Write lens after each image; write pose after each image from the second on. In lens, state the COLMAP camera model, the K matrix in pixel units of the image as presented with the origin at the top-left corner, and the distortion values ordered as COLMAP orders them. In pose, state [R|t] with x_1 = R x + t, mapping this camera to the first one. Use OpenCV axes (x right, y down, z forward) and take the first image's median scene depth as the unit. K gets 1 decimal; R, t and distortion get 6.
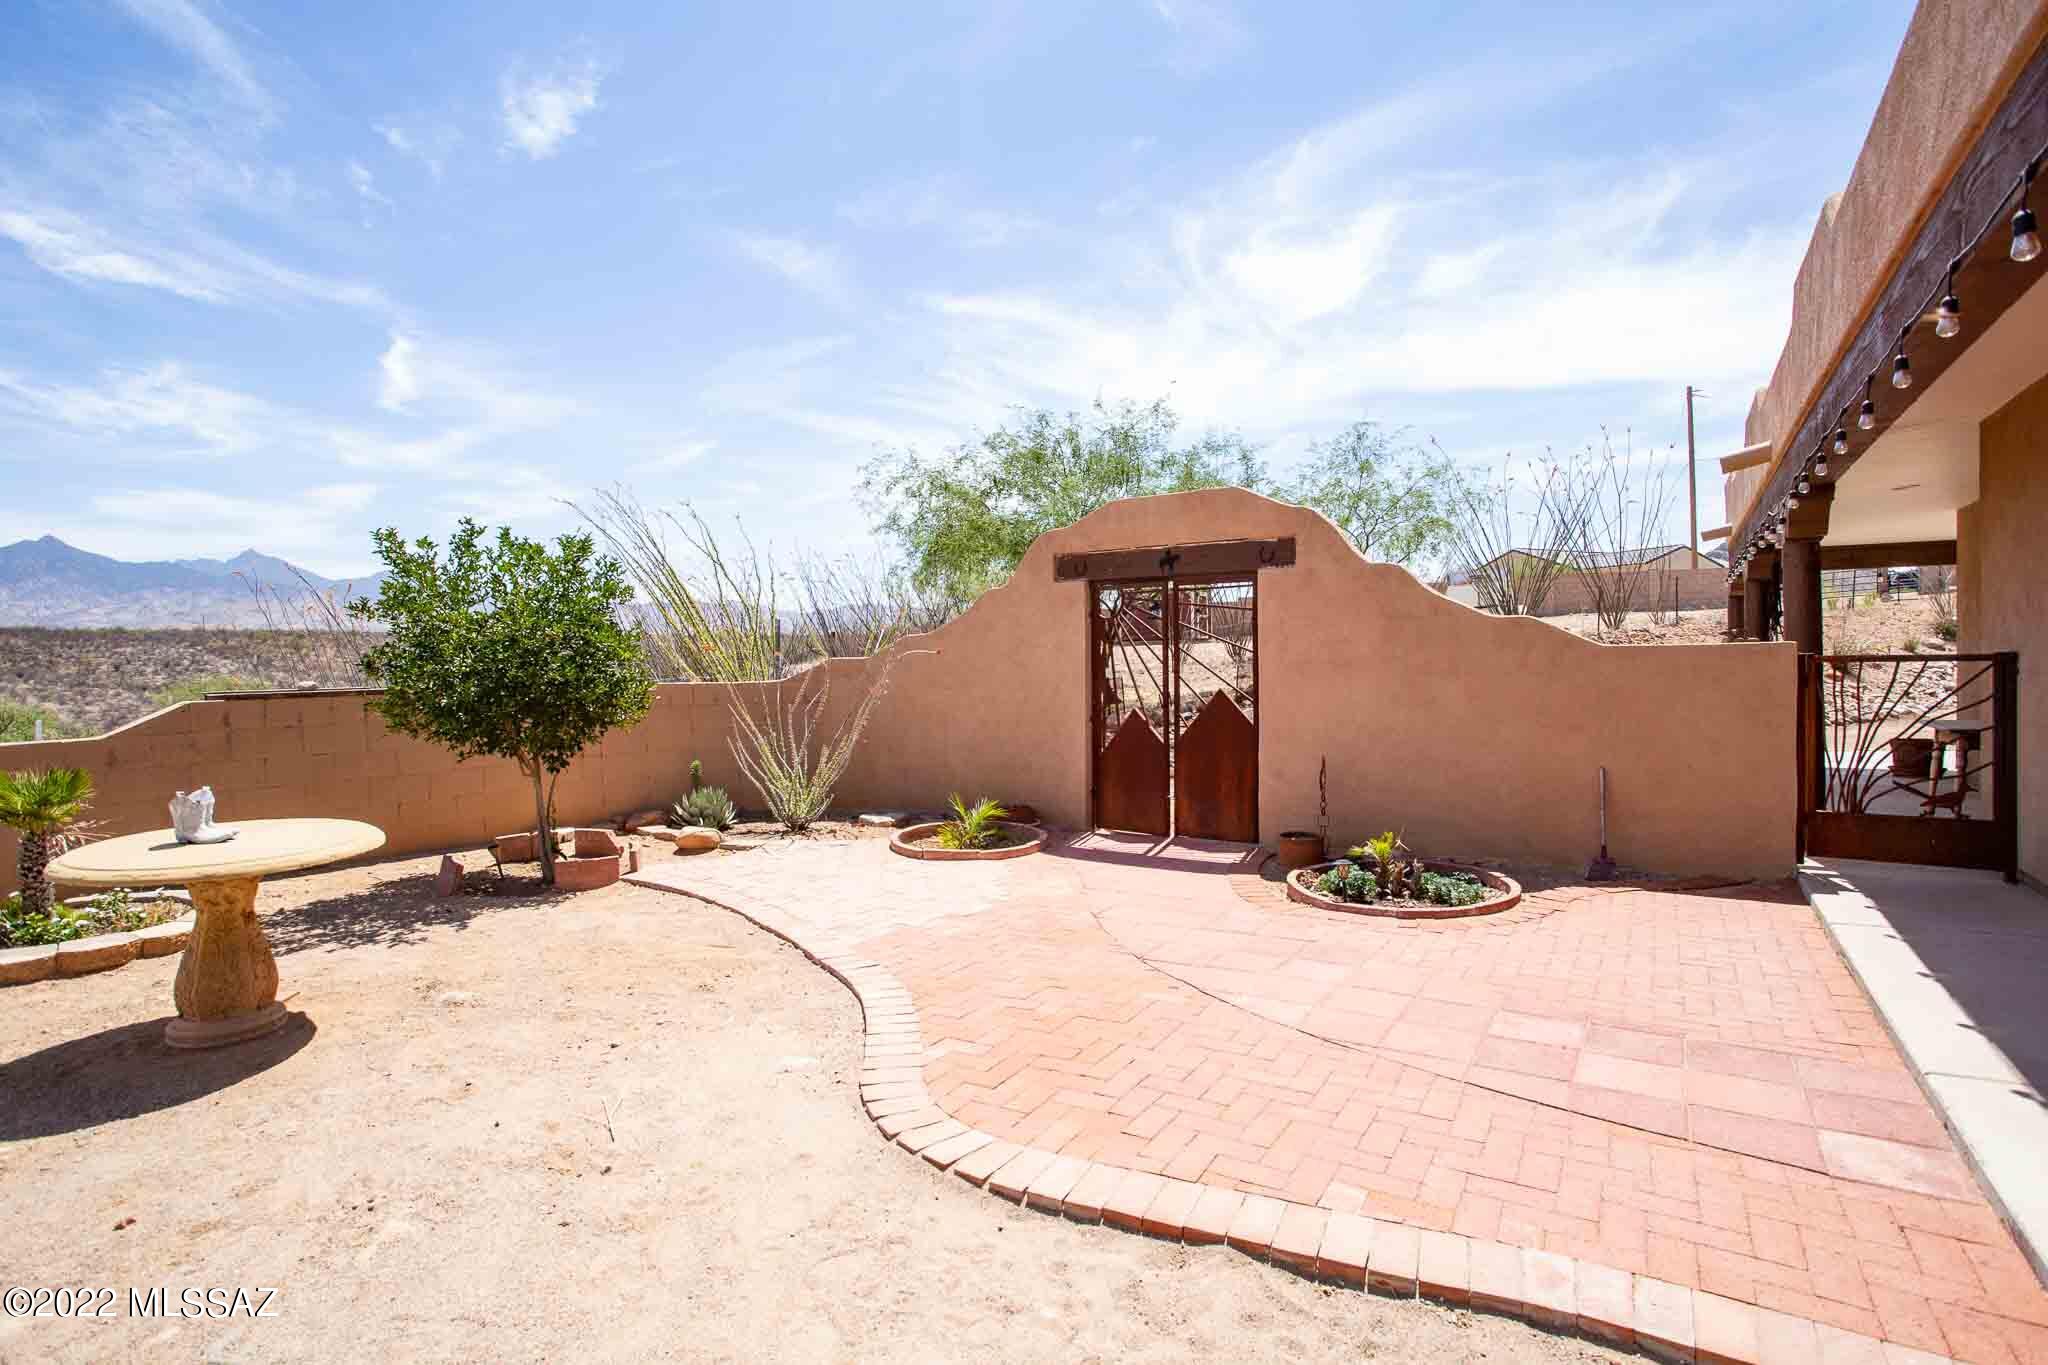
lens RADIAL K [[997.4, 0, 1027.4], [0, 997.4, 677.4], [0, 0, 1]] dist [-0.069776, 0.032163]
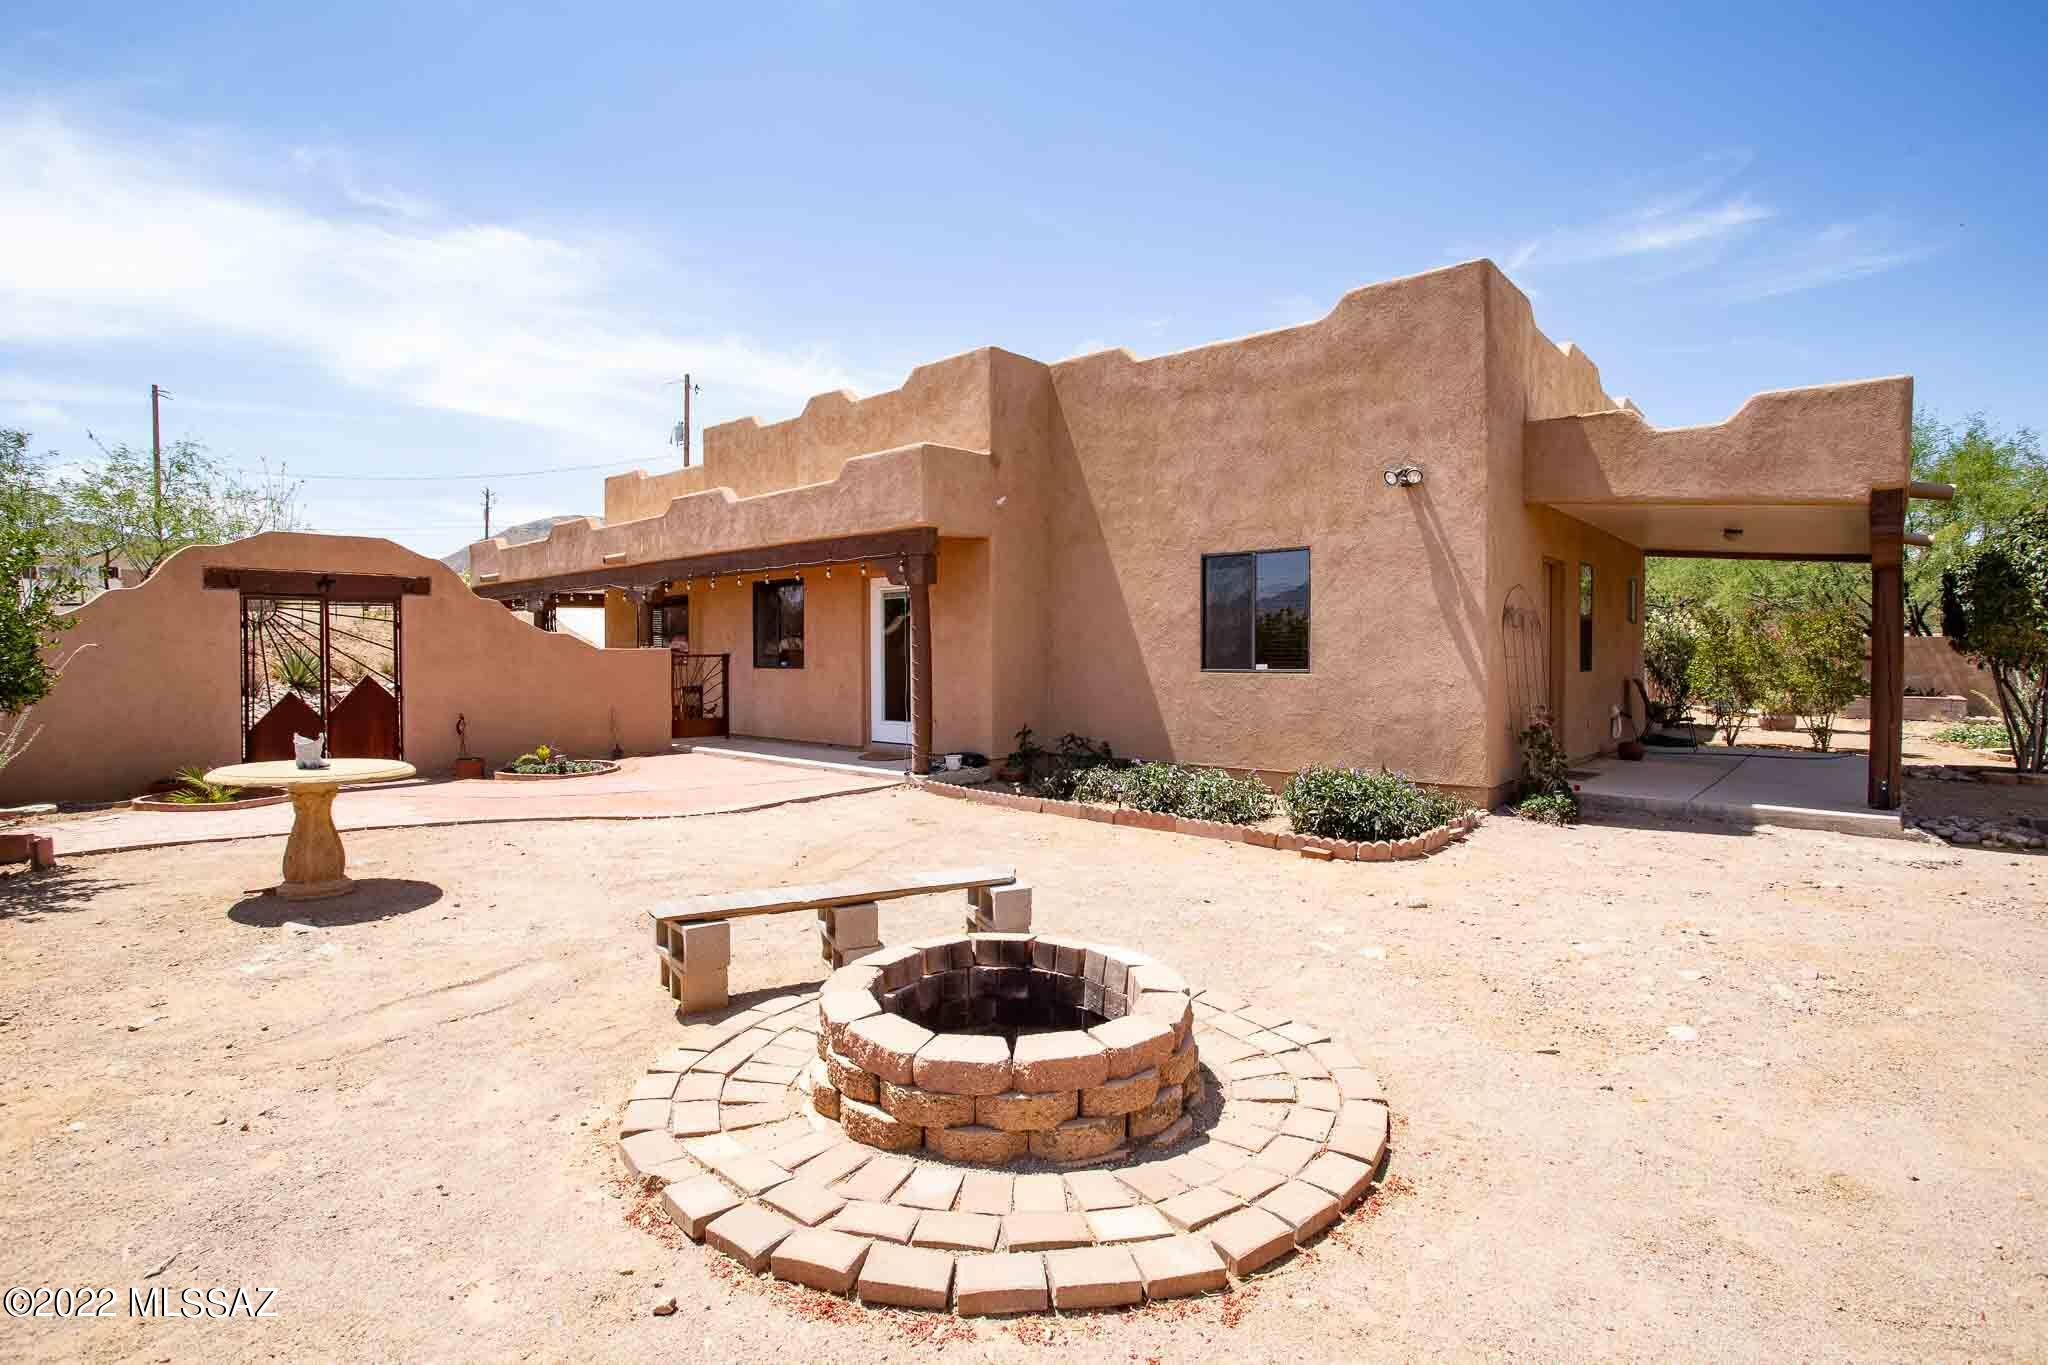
lens RADIAL K [[997.4, 0, 1027.4], [0, 997.4, 677.4], [0, 0, 1]] dist [-0.069776, 0.032163]
pose [[0.149228, -0.013110, 0.988716, -1.124347], [0.015946, 0.999814, 0.010851, 0.015984], [-0.988674, 0.014147, 0.149410, -0.175633]]
